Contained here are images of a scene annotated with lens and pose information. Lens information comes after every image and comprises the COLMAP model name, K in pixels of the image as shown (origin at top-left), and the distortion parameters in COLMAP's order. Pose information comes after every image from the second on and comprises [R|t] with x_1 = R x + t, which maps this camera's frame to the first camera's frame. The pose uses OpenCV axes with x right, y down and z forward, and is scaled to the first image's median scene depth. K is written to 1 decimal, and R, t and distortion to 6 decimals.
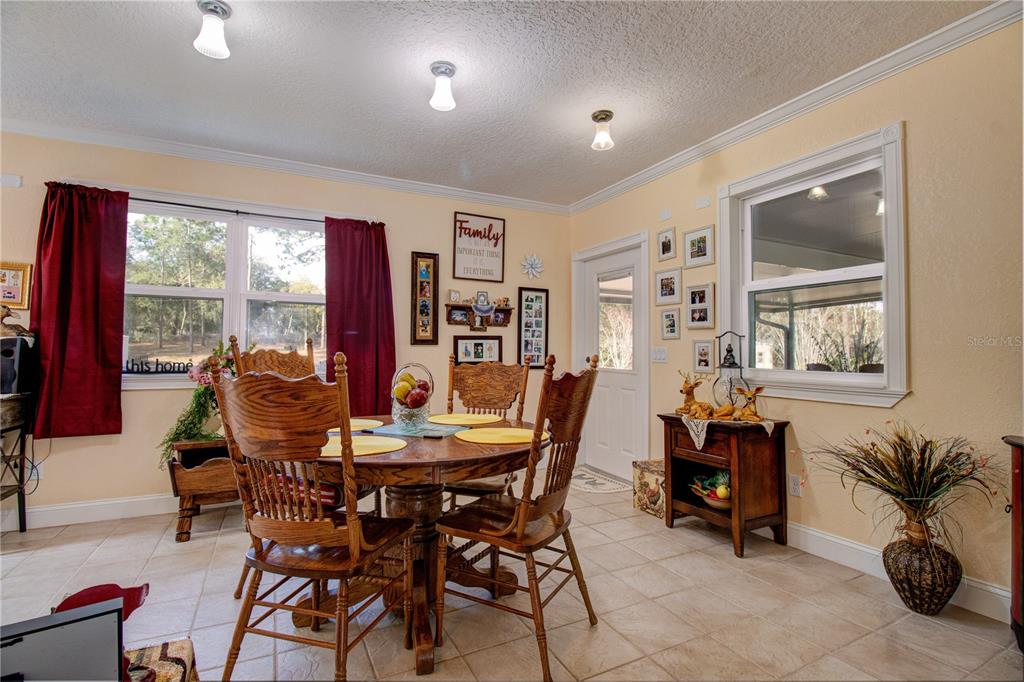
lens RADIAL K [[475.1, 0, 512.5], [0, 475.1, 339.2], [0, 0, 1]] dist [-0.007900, -0.005036]
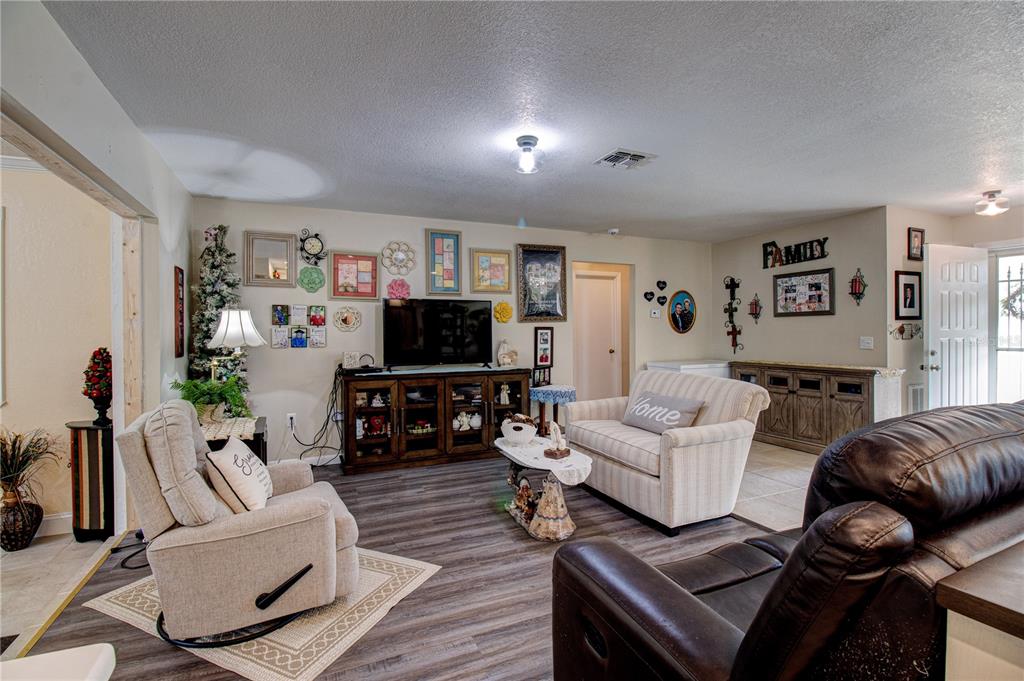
lens RADIAL K [[475.1, 0, 516.2], [0, 475.1, 335.8], [0, 0, 1]] dist [-0.007900, -0.005036]
pose [[0.042602, -0.007061, 0.999067, -0.565274], [-0.012940, 0.999887, 0.007619, -0.141450], [-0.999008, -0.013253, 0.042505, -0.680552]]
